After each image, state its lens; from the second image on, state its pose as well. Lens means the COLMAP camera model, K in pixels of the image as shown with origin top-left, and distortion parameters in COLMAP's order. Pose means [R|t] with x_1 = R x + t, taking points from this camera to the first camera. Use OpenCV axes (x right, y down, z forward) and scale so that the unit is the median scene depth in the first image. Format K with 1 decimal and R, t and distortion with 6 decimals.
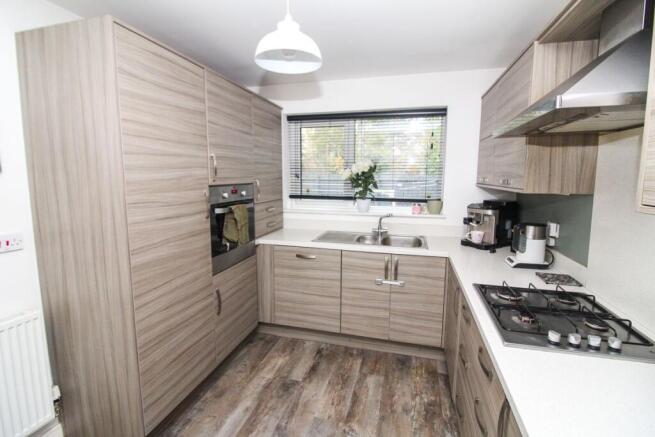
lens RADIAL K [[306.7, 0, 328.1], [0, 306.7, 216.4], [0, 0, 1]] dist [0.002362, -0.001547]
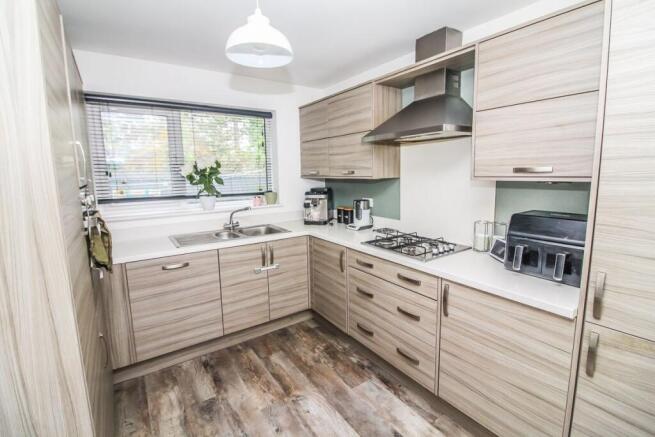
lens RADIAL K [[306.7, 0, 328.5], [0, 306.7, 216.9], [0, 0, 1]] dist [0.002362, -0.001547]
pose [[0.643387, -0.131137, 0.754226, -0.448795], [0.125802, 0.989936, 0.064806, -0.008535], [-0.755134, 0.053188, 0.653409, 0.108636]]
